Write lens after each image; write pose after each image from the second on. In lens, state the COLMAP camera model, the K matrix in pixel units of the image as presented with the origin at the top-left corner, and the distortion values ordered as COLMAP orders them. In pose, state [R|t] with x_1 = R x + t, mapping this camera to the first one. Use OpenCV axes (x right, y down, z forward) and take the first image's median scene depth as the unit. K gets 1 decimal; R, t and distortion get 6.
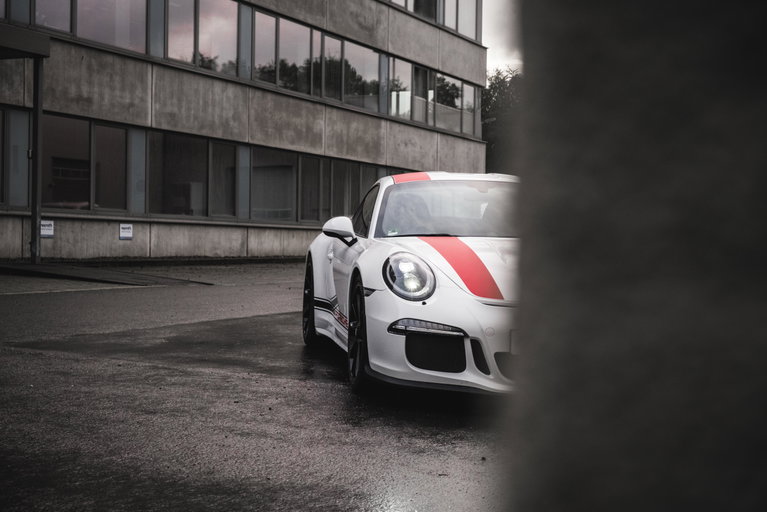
lens RADIAL K [[1292.8, 0, 383.5], [0, 1292.8, 256.0], [0, 0, 1]] dist [0.020087, 0.000000]
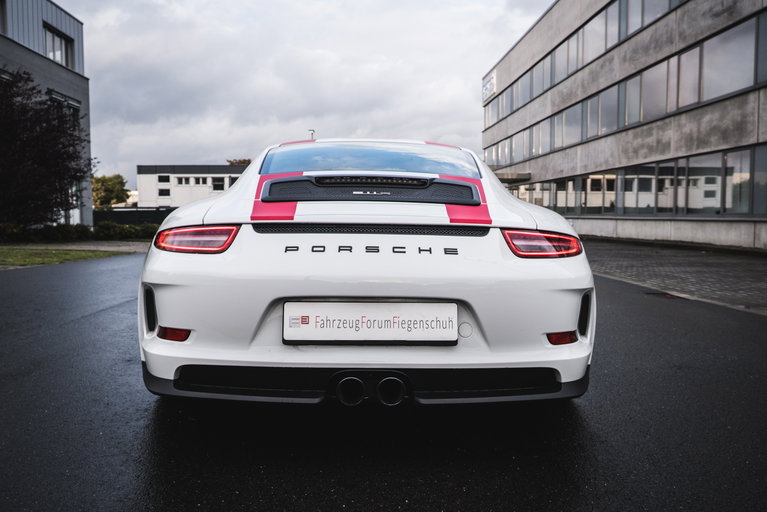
lens RADIAL K [[596.9, 0, 379.9], [0, 596.9, 254.0], [0, 0, 1]] dist [0.102743, 0.000289]
pose [[-0.895182, -0.033474, -0.444442, 0.457753], [-0.069552, 0.995451, 0.065115, -0.006947], [0.440241, 0.089202, -0.893438, 1.423709]]
